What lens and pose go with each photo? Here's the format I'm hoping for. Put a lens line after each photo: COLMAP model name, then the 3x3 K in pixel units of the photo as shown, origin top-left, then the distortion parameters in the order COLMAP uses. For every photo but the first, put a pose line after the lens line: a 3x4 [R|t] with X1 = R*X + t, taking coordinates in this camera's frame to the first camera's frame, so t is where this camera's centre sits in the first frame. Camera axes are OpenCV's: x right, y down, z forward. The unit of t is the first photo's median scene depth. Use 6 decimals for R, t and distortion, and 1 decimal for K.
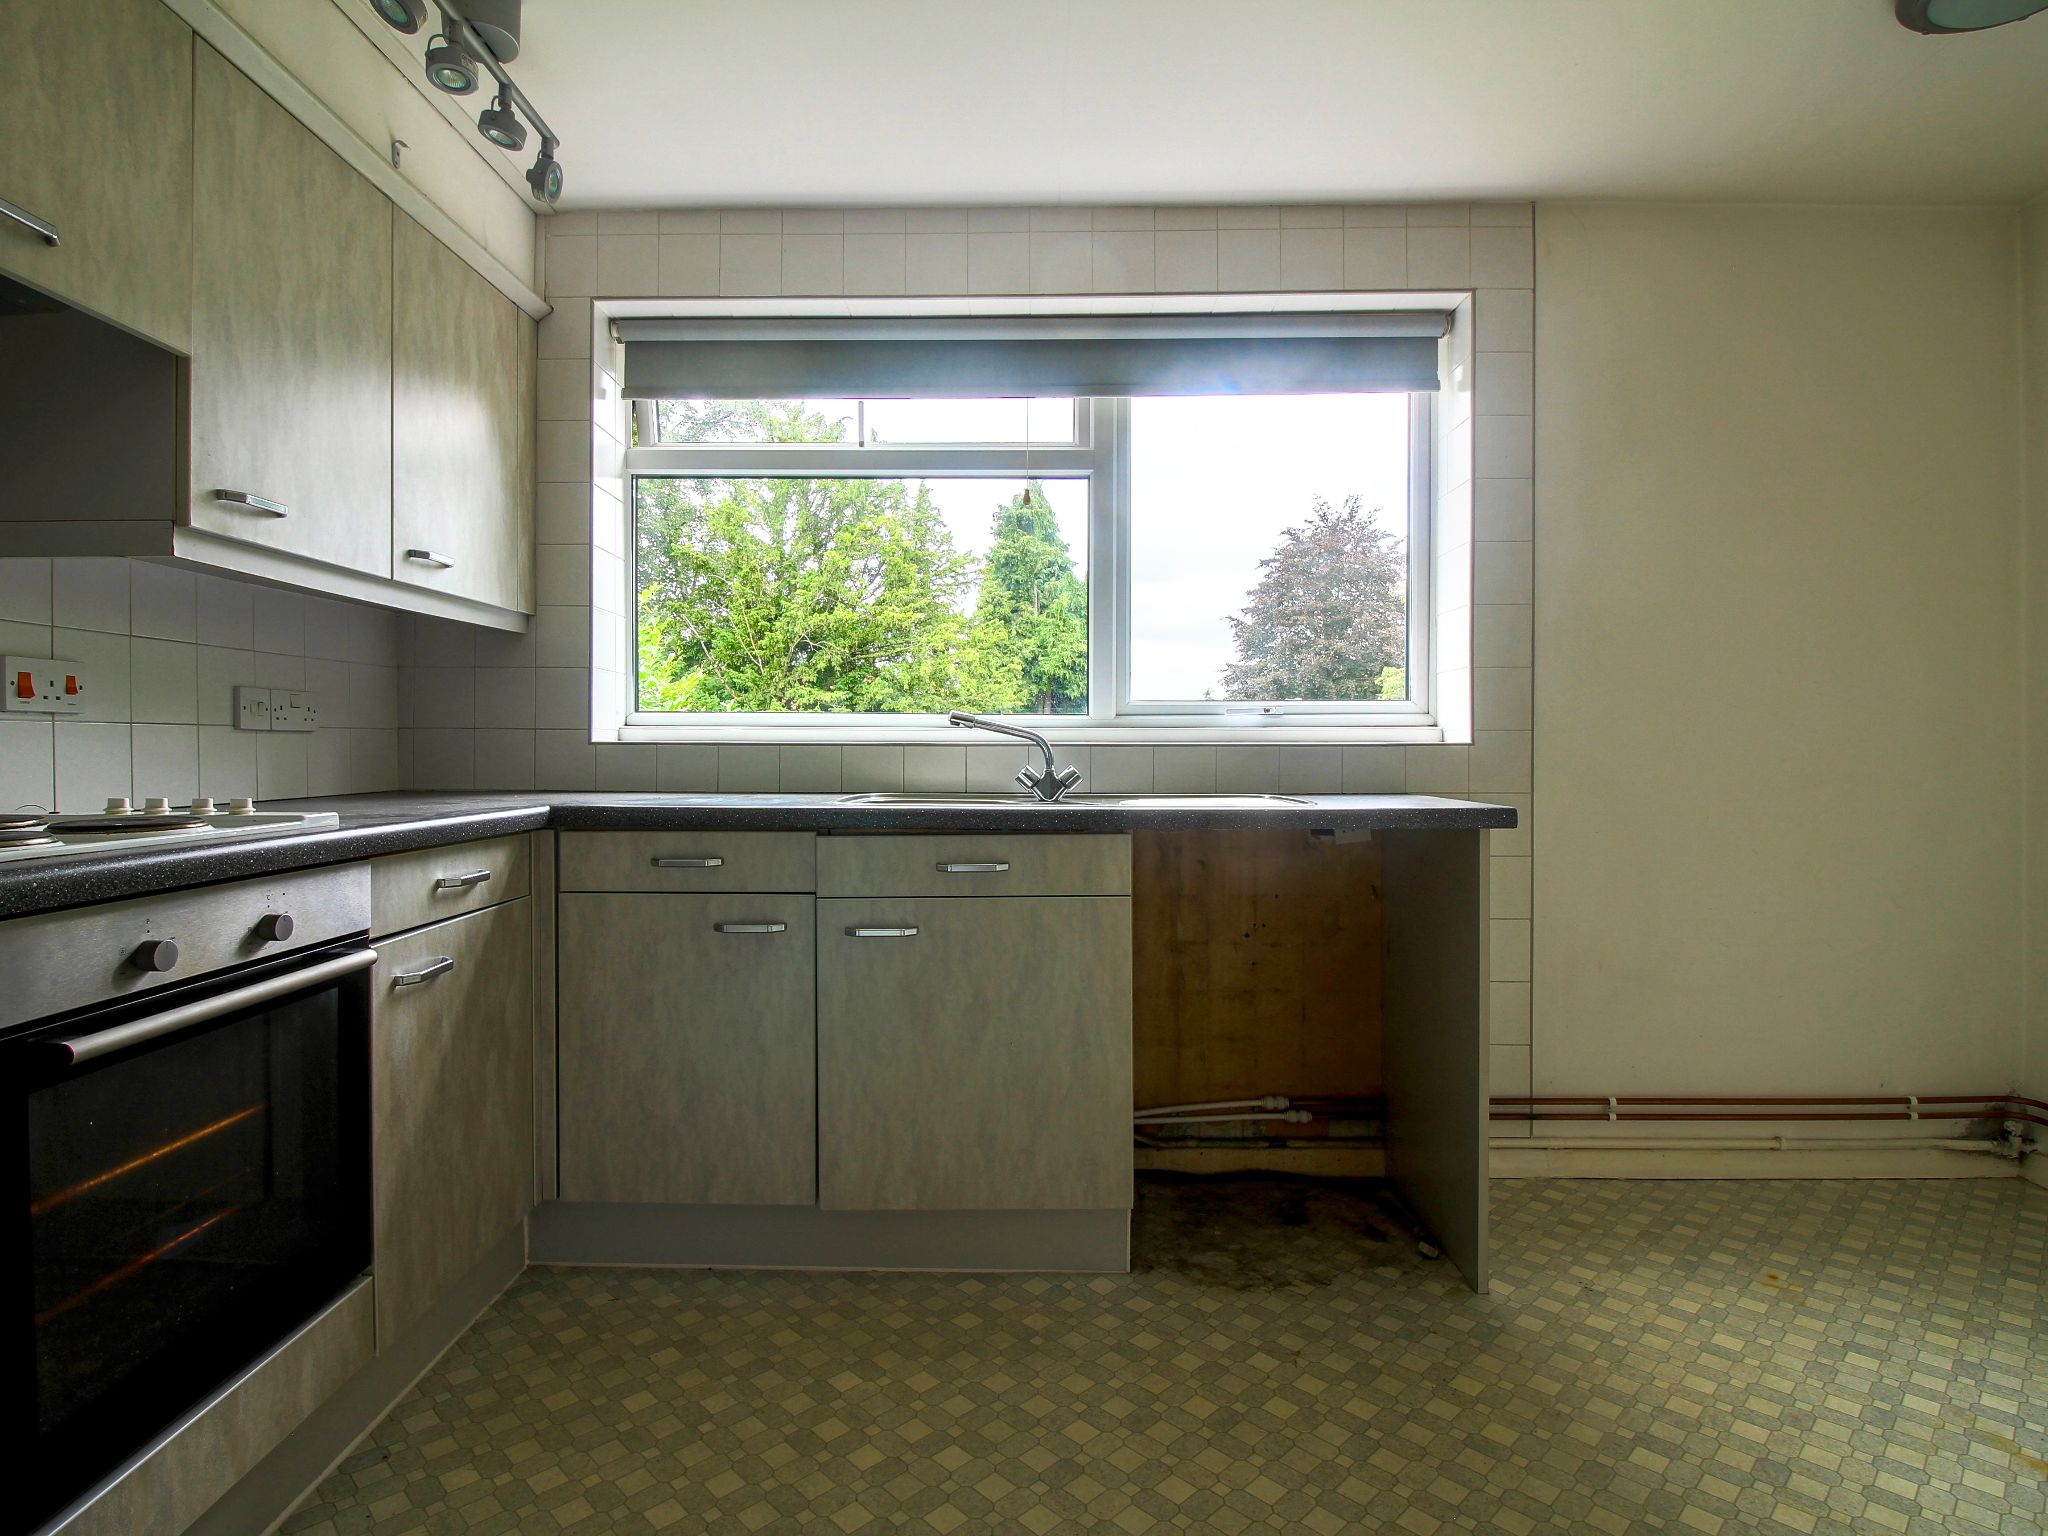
lens RADIAL K [[1084.1, 0, 1028.6], [0, 1084.1, 756.2], [0, 0, 1]] dist [0.001288, -0.008844]
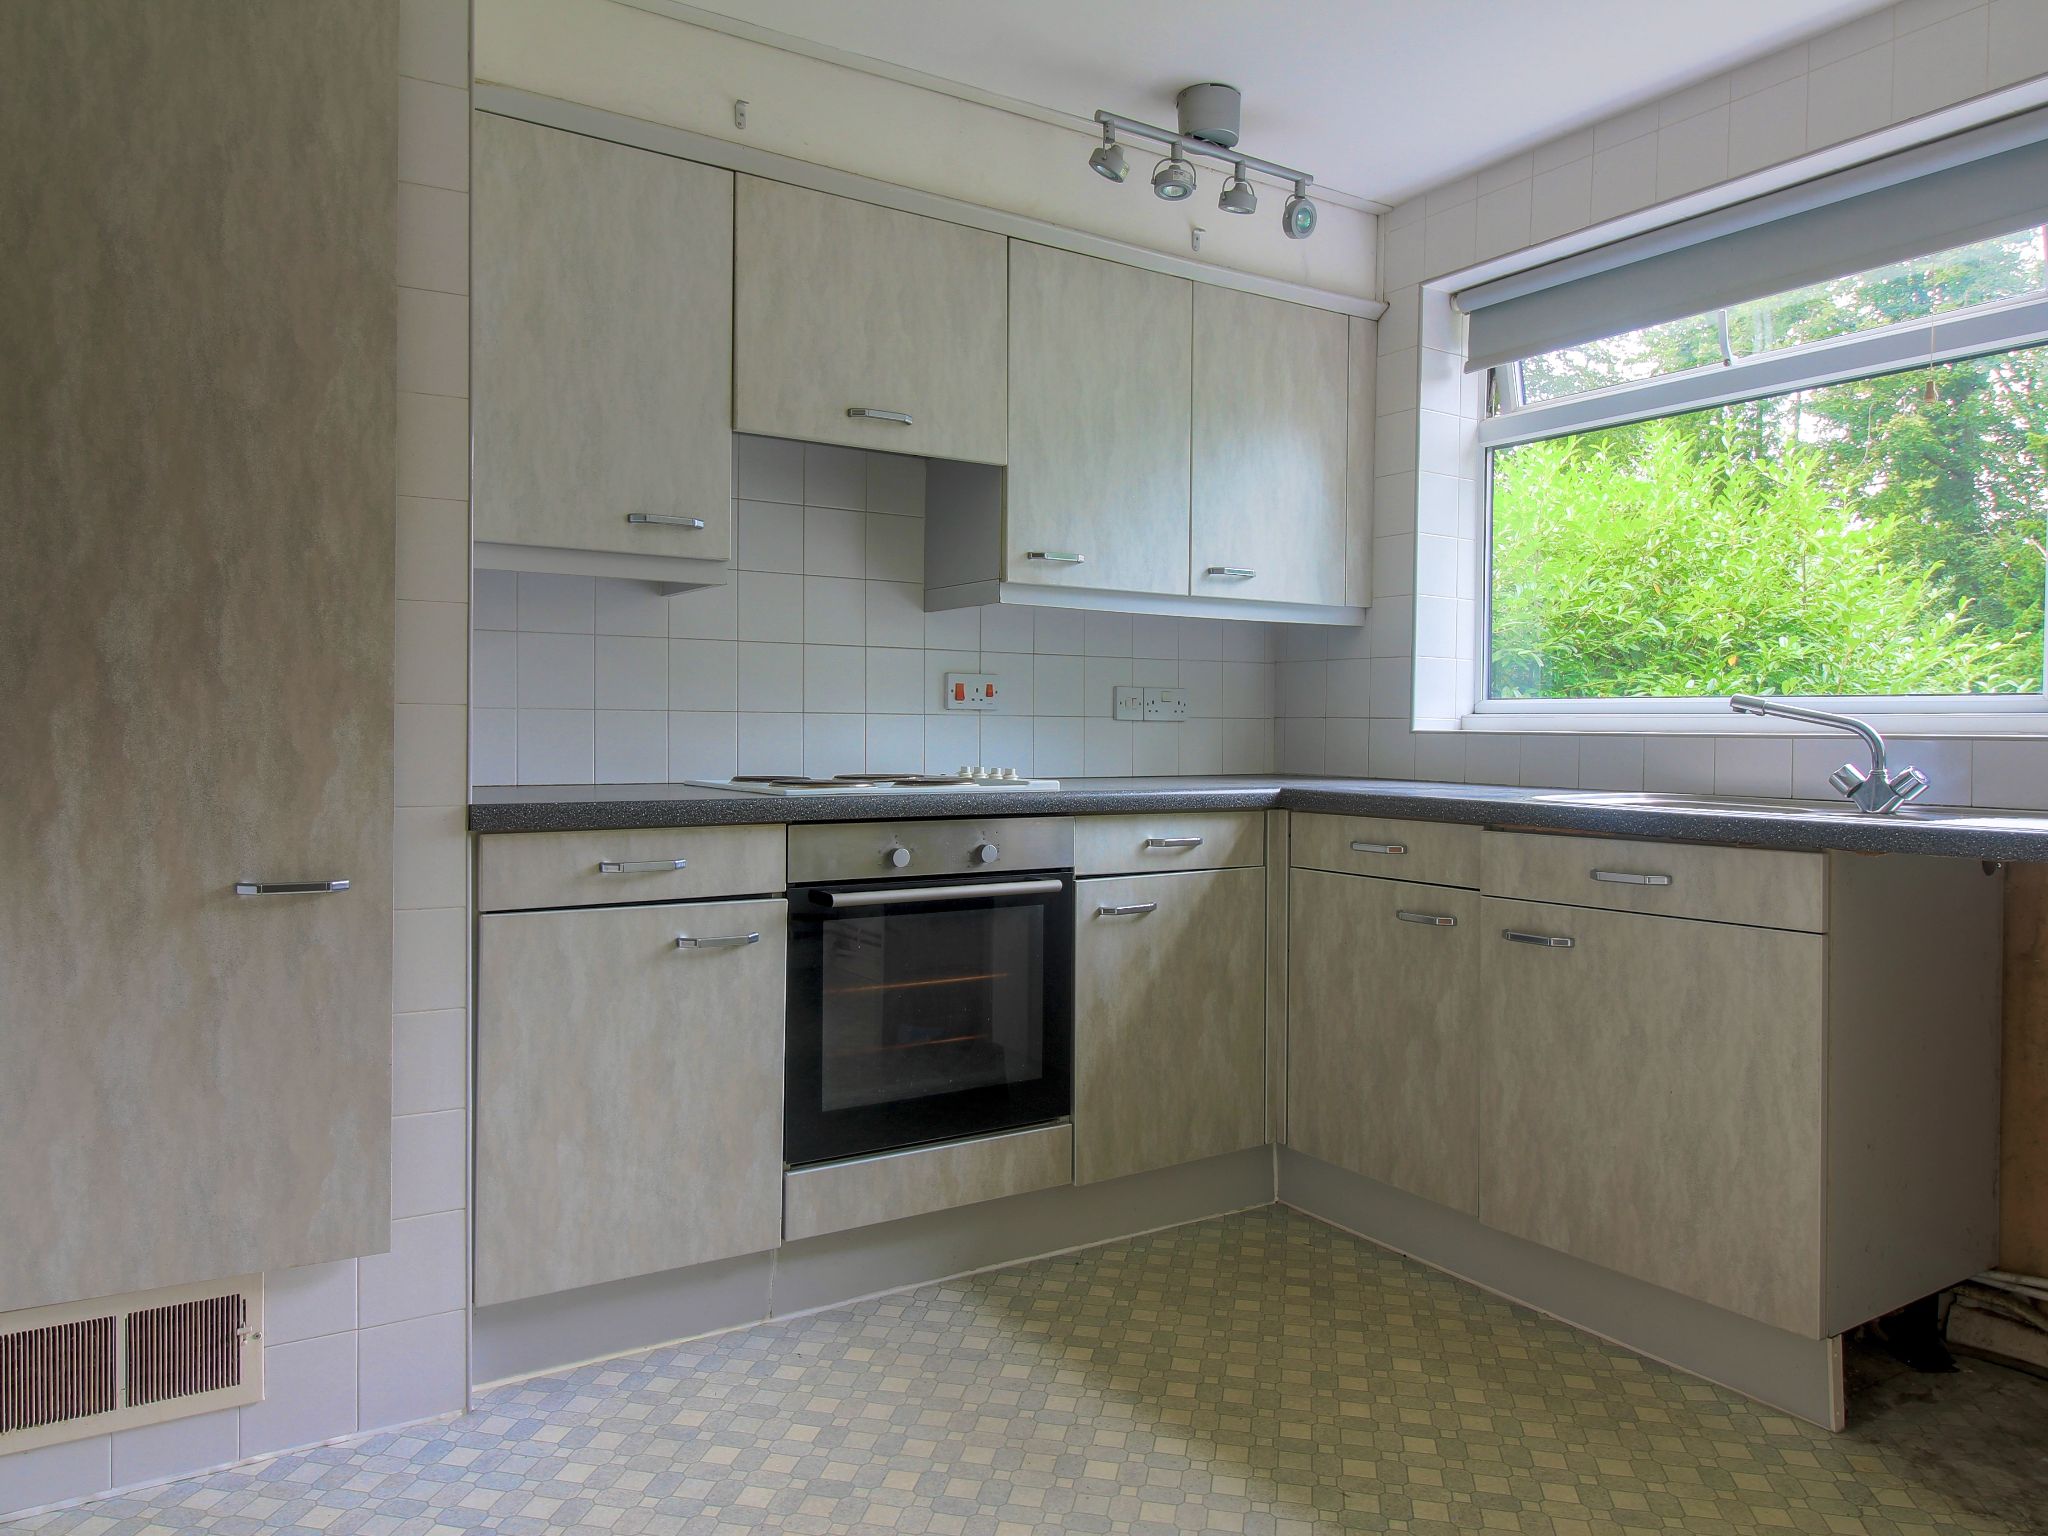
lens RADIAL K [[1433.2, 0, 1026.6], [0, 1433.2, 756.4], [0, 0, 1]] dist [0.022819, -0.010354]
pose [[0.557158, 0.018982, -0.830189, 0.637948], [-0.014917, 0.999806, 0.012849, -0.001777], [0.830272, 0.005225, 0.557333, -0.039389]]
